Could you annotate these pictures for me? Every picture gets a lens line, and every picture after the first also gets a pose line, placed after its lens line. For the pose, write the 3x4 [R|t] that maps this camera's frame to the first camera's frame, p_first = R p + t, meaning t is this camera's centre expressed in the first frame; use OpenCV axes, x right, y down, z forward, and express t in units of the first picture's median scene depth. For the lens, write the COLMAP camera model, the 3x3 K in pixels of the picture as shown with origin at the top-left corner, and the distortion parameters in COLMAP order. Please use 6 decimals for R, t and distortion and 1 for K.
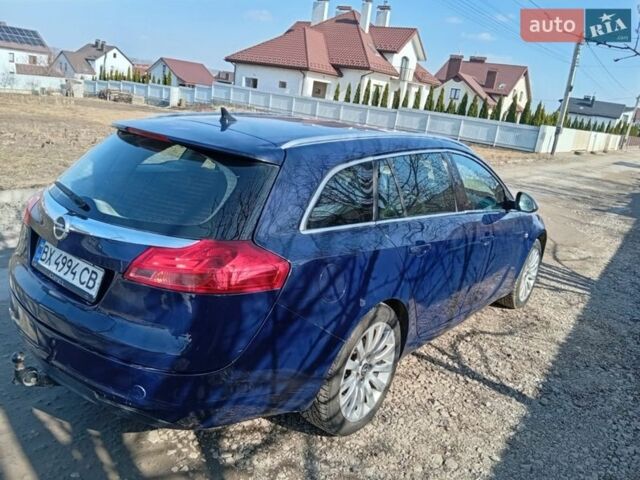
lens RADIAL K [[496.5, 0, 301.4], [0, 496.5, 238.4], [0, 0, 1]] dist [0.056787, -0.142162]
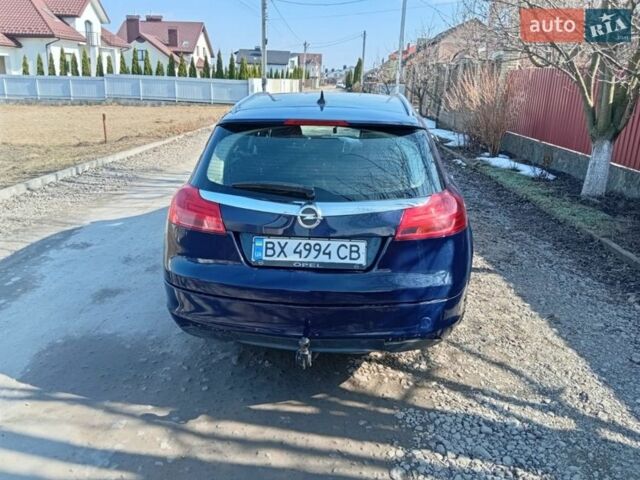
lens RADIAL K [[496.5, 0, 301.4], [0, 496.5, 238.4], [0, 0, 1]] dist [0.056787, -0.142162]
pose [[0.827825, -0.262451, 0.495808, -0.042982], [0.226830, 0.964940, 0.132055, -0.005087], [-0.513083, 0.003145, 0.858333, 0.002891]]
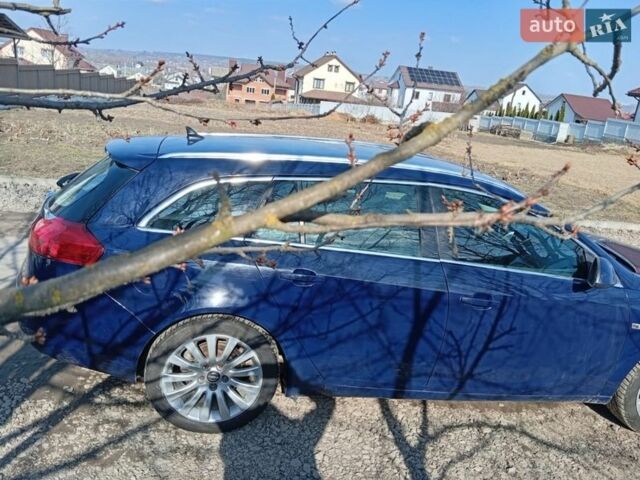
lens RADIAL K [[485.9, 0, 310.9], [0, 485.9, 240.9], [0, 0, 1]] dist [0.002689, -0.069584]
pose [[0.736211, 0.159722, -0.657633, 0.045024], [-0.196150, 0.980399, 0.018526, -0.003578], [0.647702, 0.115356, 0.753110, 0.017325]]
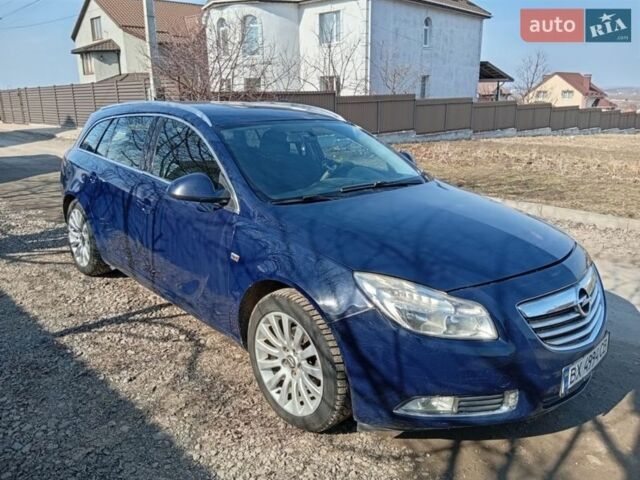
lens RADIAL K [[485.9, 0, 310.9], [0, 485.9, 240.9], [0, 0, 1]] dist [0.002689, -0.069584]
pose [[-0.118453, 0.155105, -0.980771, 0.085877], [-0.279155, 0.942686, 0.182797, -0.013150], [0.952912, 0.295440, -0.068366, 0.095247]]
